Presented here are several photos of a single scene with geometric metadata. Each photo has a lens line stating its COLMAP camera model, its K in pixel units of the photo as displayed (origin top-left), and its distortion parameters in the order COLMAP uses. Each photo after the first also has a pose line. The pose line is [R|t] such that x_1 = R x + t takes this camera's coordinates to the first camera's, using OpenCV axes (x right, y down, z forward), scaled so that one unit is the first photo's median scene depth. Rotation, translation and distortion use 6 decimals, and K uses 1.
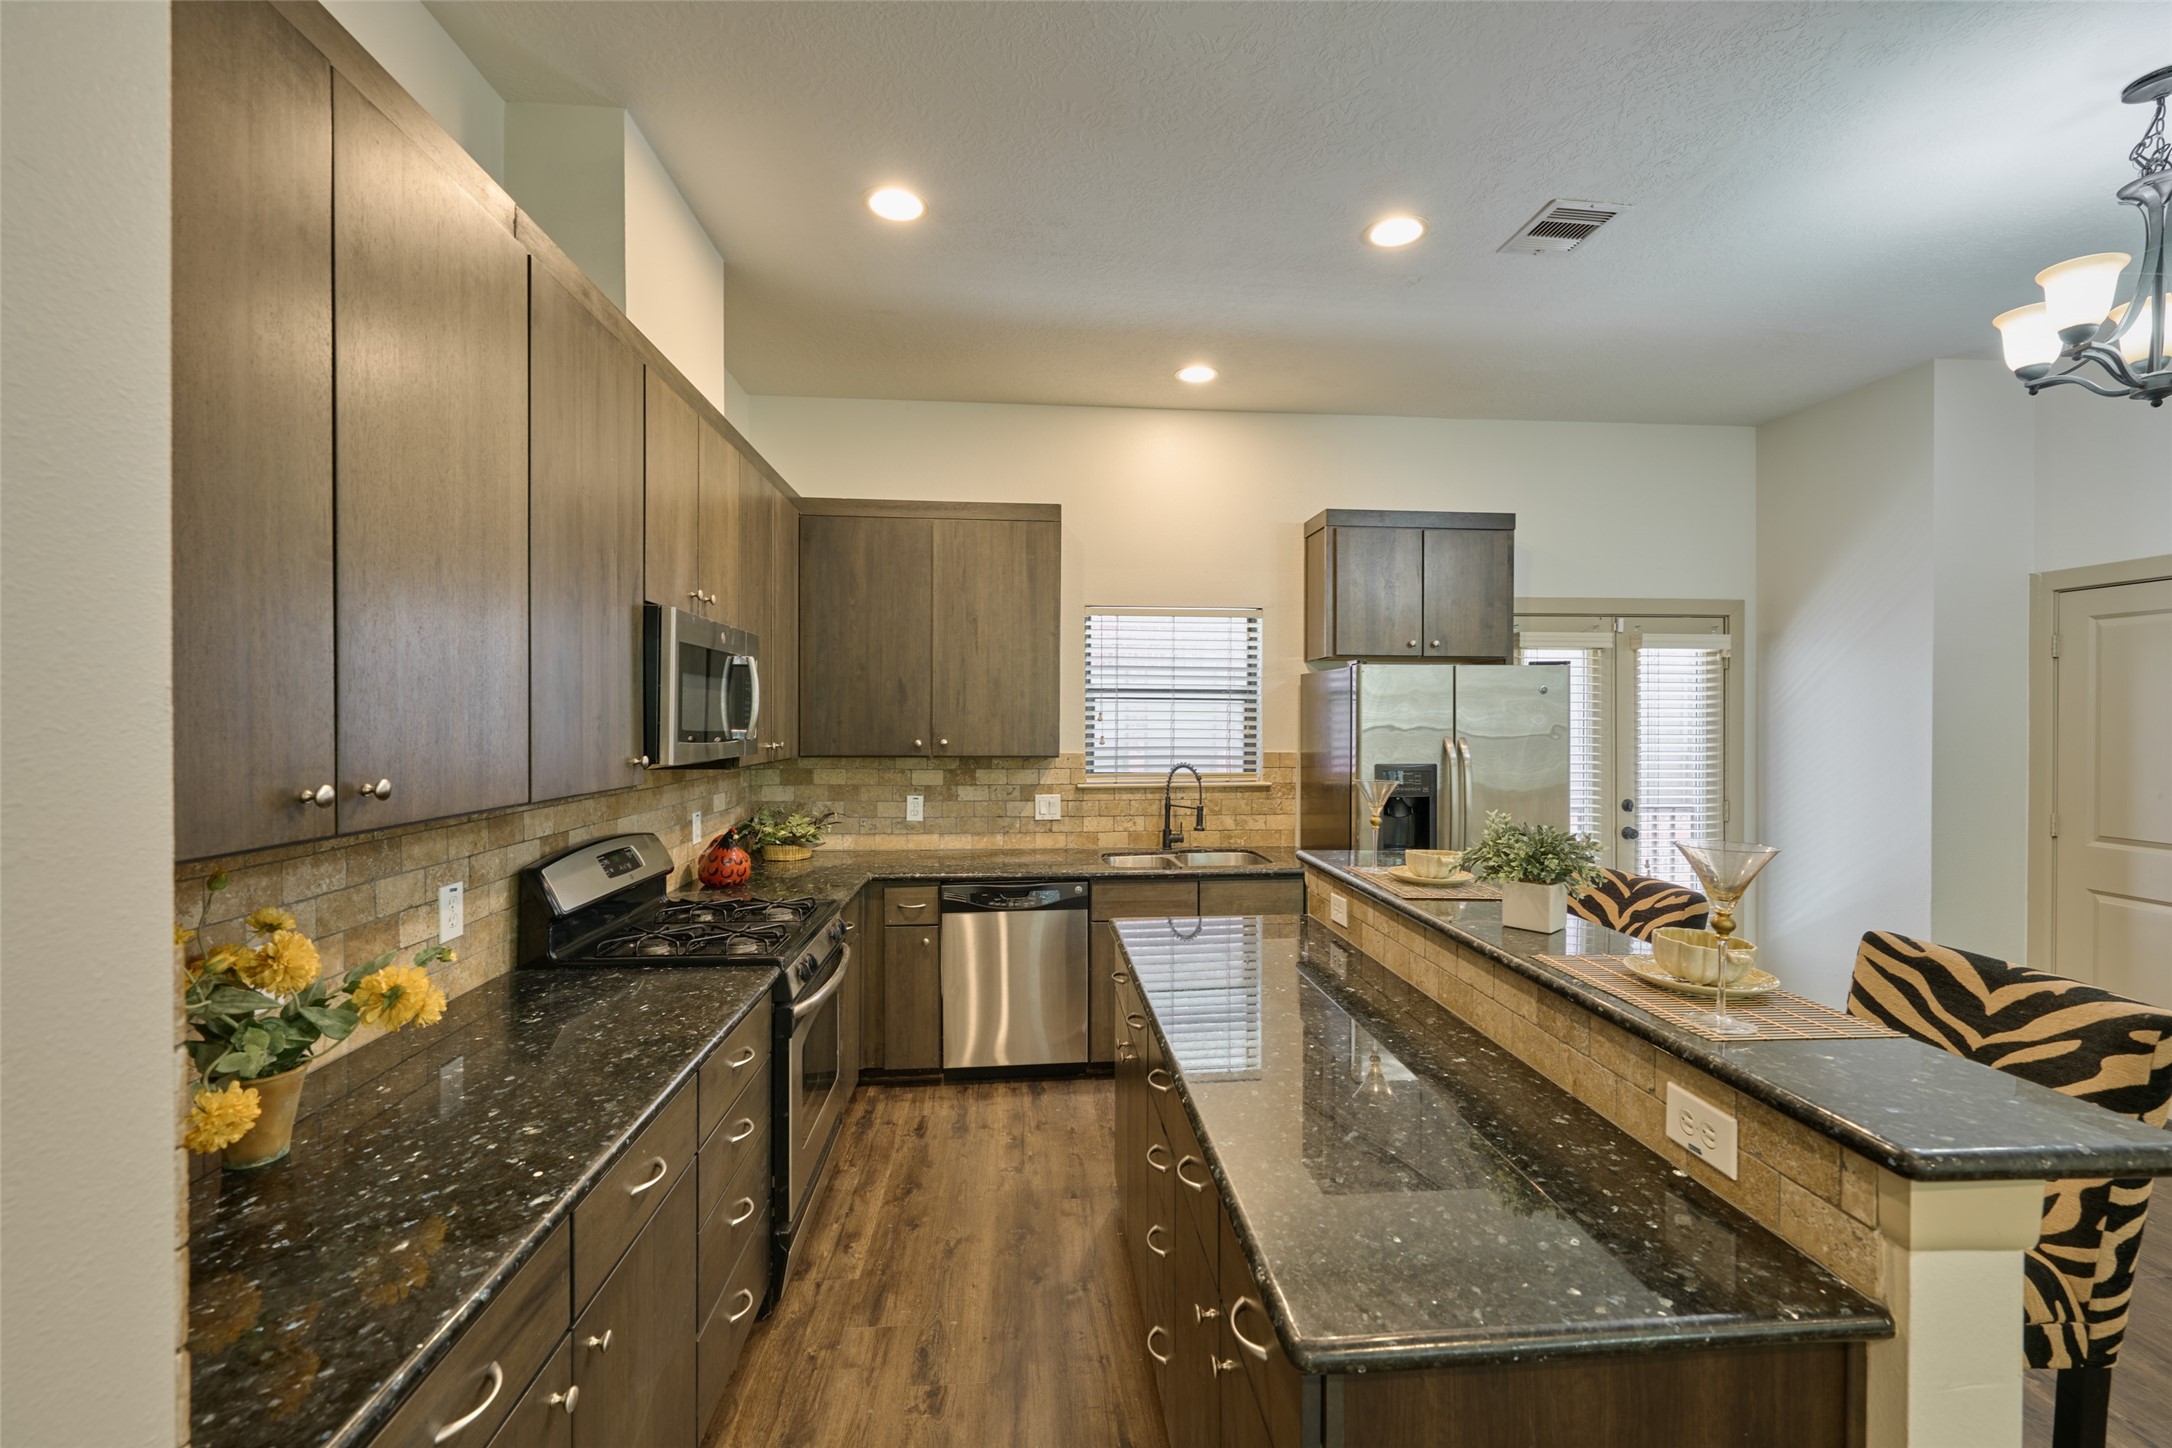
lens RADIAL K [[902.2, 0, 1098.2], [0, 902.2, 722.7], [0, 0, 1]] dist [0.001297, 0.000093]
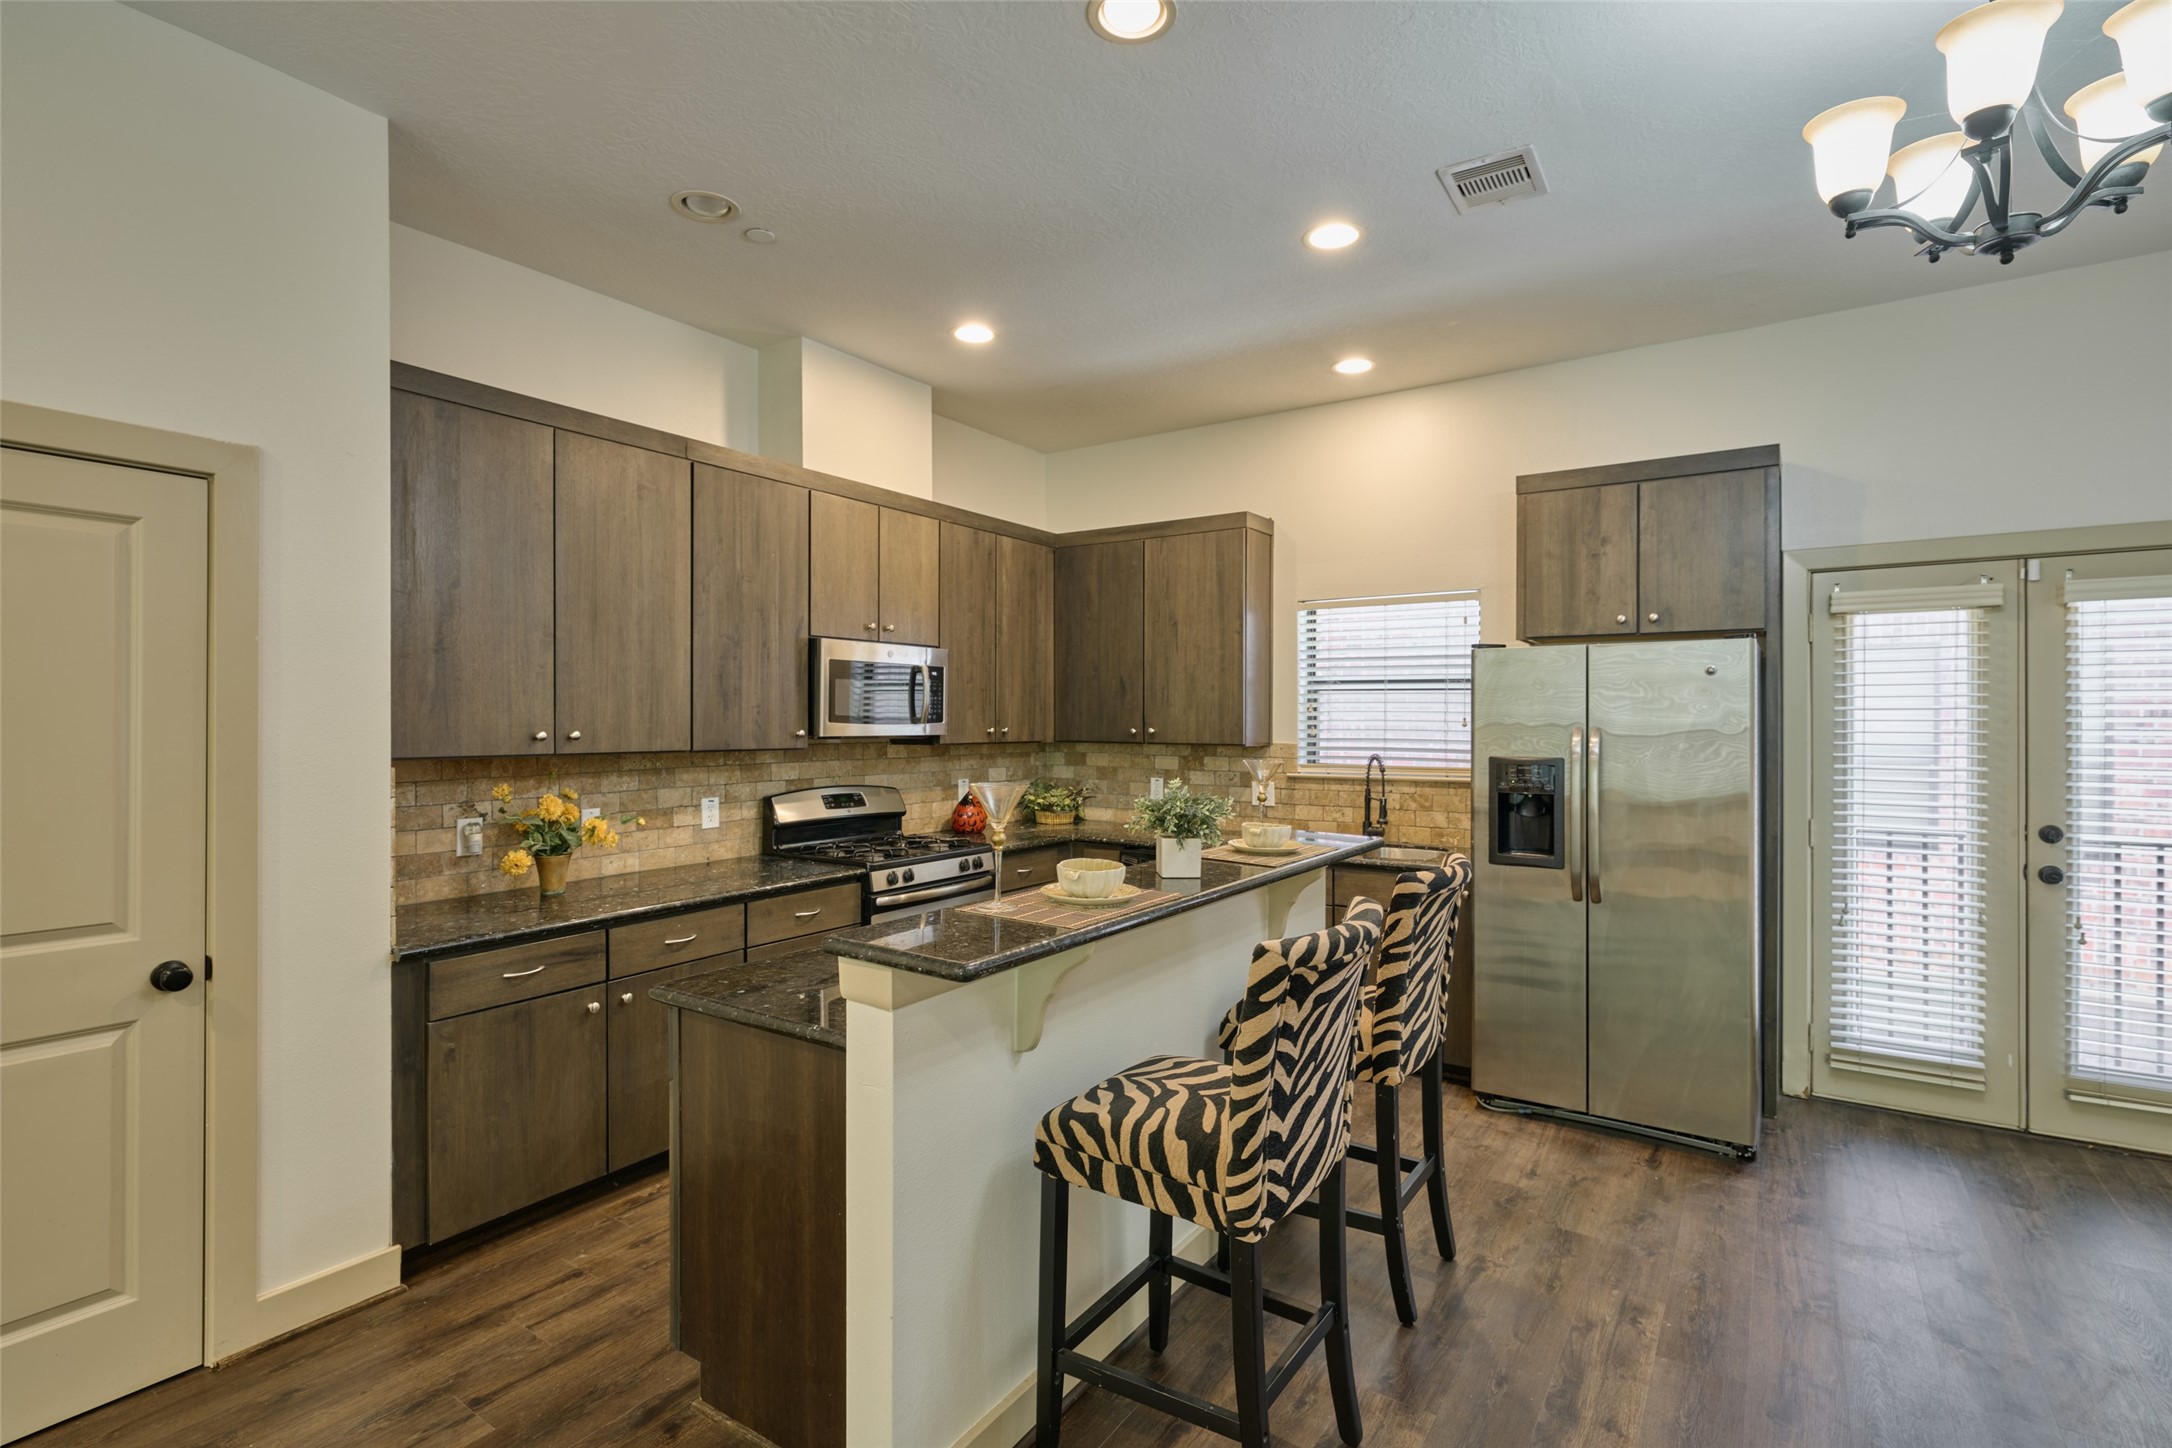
lens RADIAL K [[1014.4, 0, 1099.8], [0, 1014.4, 721.5], [0, 0, 1]] dist [0.001664, -0.000390]
pose [[0.776929, 0.001576, -0.629587, 0.590626], [-0.003067, 0.999994, -0.001280, 0.011656], [0.629581, 0.002925, 0.776929, -0.052019]]
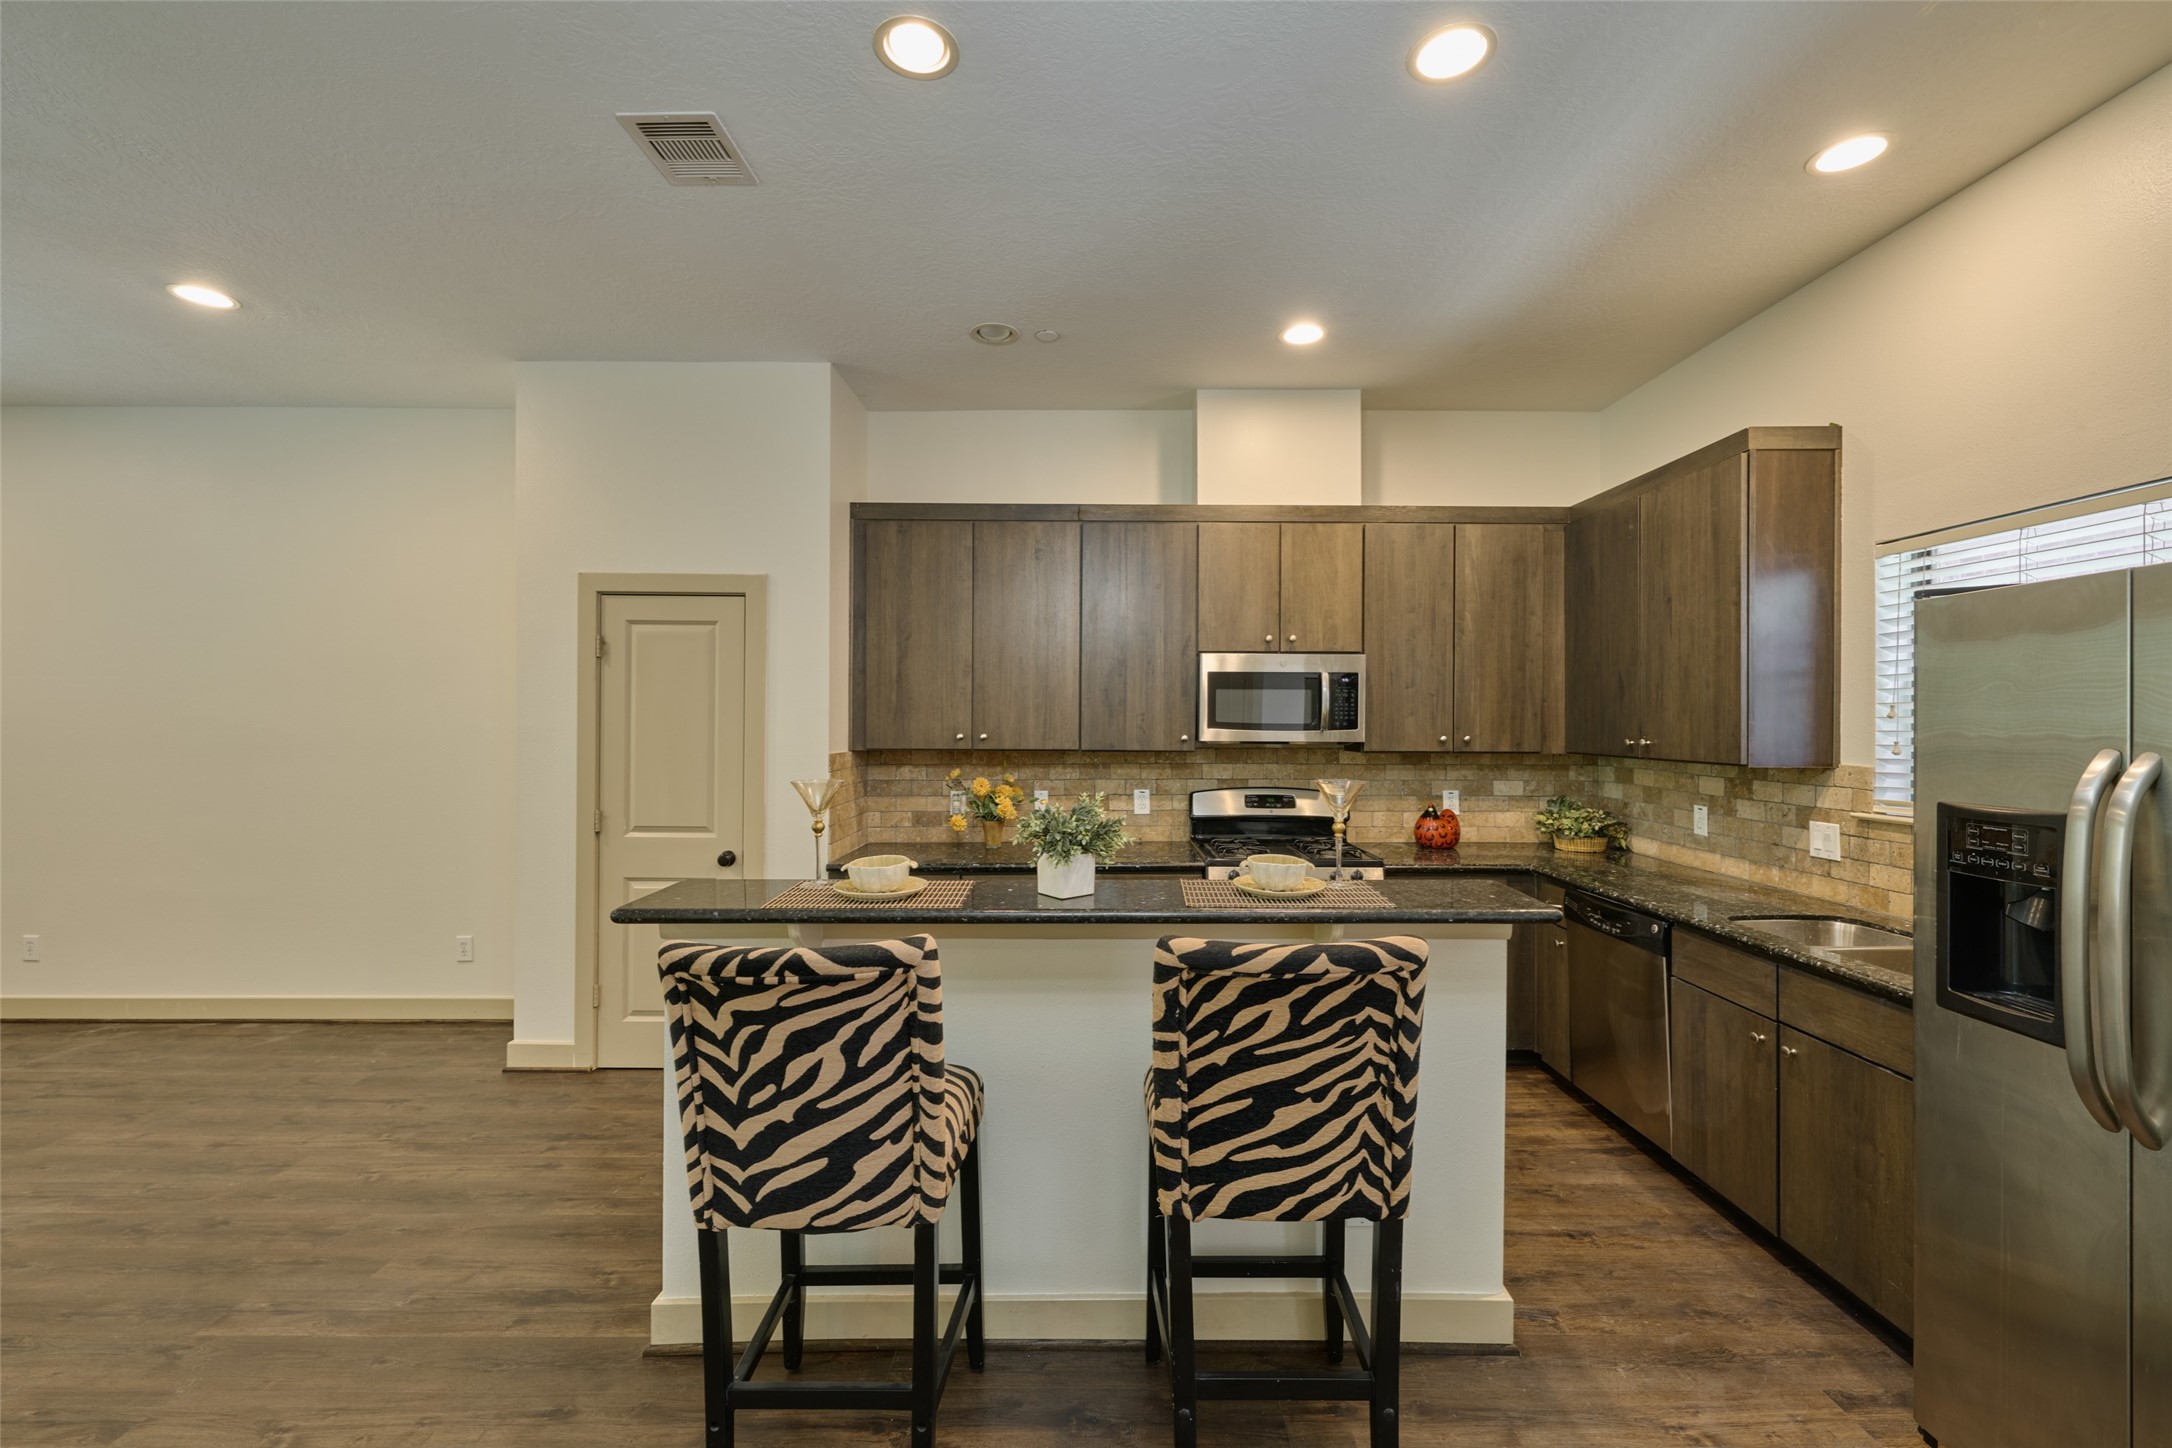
lens RADIAL K [[902.2, 0, 1098.2], [0, 902.2, 722.7], [0, 0, 1]] dist [0.001297, 0.000093]
pose [[-0.089343, -0.000723, -0.996001, 0.754606], [-0.007840, 0.999969, -0.000022, 0.006495], [0.995970, 0.007806, -0.089346, 0.537841]]
